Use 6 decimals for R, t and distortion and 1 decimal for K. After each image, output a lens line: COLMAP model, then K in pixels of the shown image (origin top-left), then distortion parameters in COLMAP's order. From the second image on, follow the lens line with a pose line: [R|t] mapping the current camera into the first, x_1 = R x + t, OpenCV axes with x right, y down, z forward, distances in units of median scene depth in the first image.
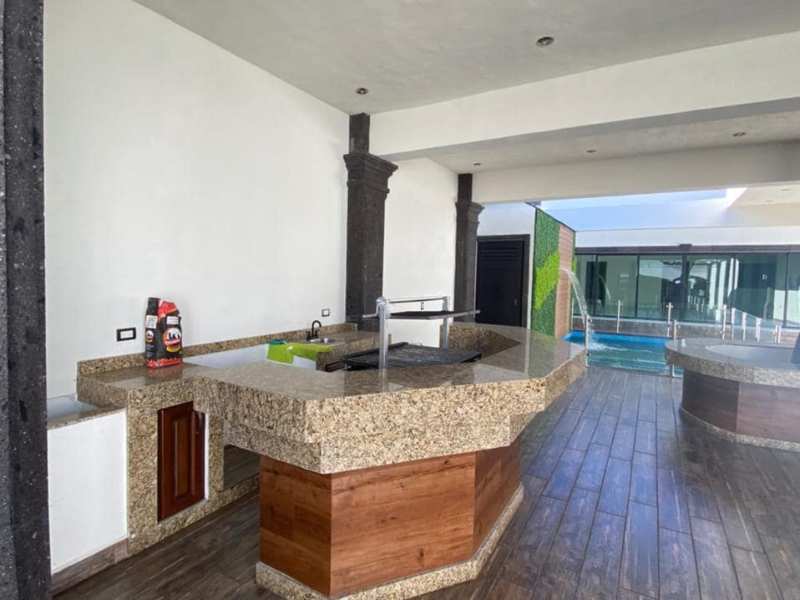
lens RADIAL K [[414.9, 0, 399.2], [0, 414.9, 294.4], [0, 0, 1]] dist [-0.019737, -0.000395]
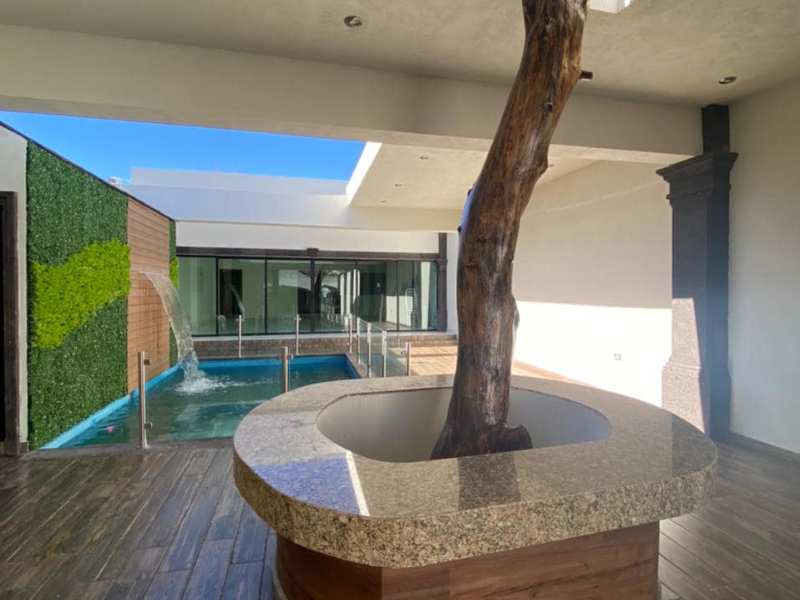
lens RADIAL K [[383.3, 0, 397.4], [0, 383.3, 296.5], [0, 0, 1]] dist [-0.001745, -0.000336]
pose [[0.703308, -0.026925, 0.710375, 0.224472], [0.044466, 0.998992, -0.006159, -0.002406], [-0.709493, 0.035919, 0.703796, 0.275832]]
